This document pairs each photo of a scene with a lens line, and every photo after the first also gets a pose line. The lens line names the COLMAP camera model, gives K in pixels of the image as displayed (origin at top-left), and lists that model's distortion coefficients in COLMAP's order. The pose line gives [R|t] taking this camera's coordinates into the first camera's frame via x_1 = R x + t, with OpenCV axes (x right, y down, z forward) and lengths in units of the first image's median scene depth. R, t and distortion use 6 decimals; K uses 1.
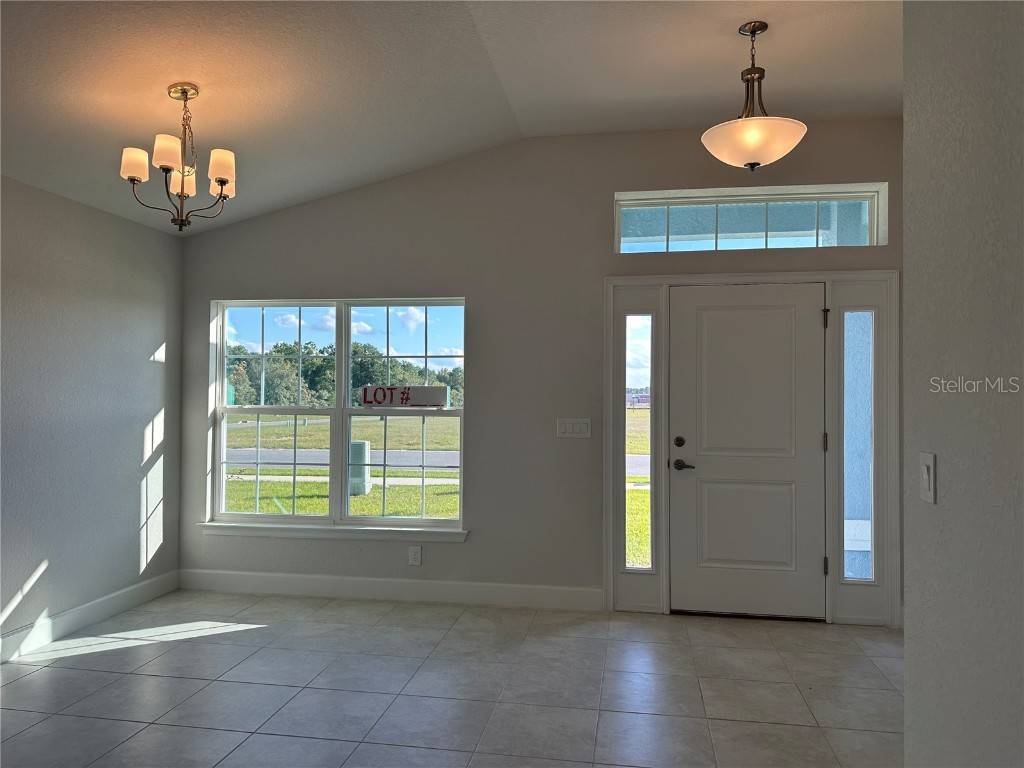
lens RADIAL K [[761.9, 0, 512.0], [0, 761.9, 384.0], [0, 0, 1]] dist [0.002448, 0.000675]
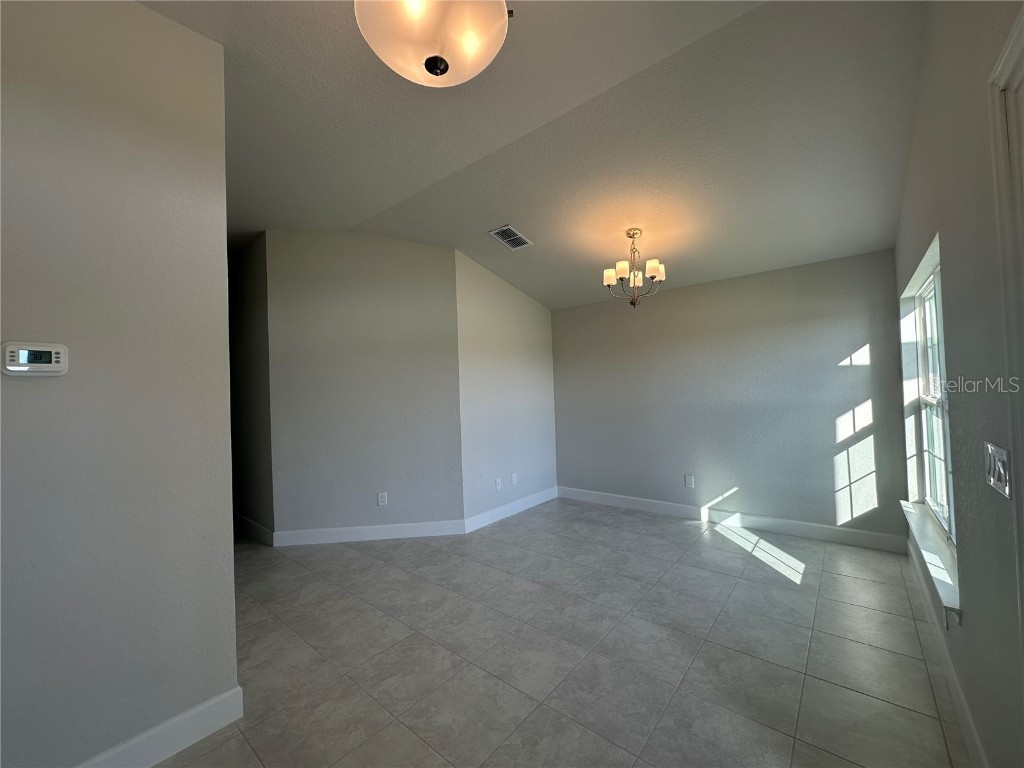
lens RADIAL K [[408.8, 0, 513.0], [0, 408.8, 382.9], [0, 0, 1]] dist [-0.000867, 0.000177]
pose [[-0.537137, -0.005532, -0.843477, 0.421309], [0.051586, 0.997891, -0.039395, 0.004883], [0.841916, -0.064672, -0.535719, 0.890295]]
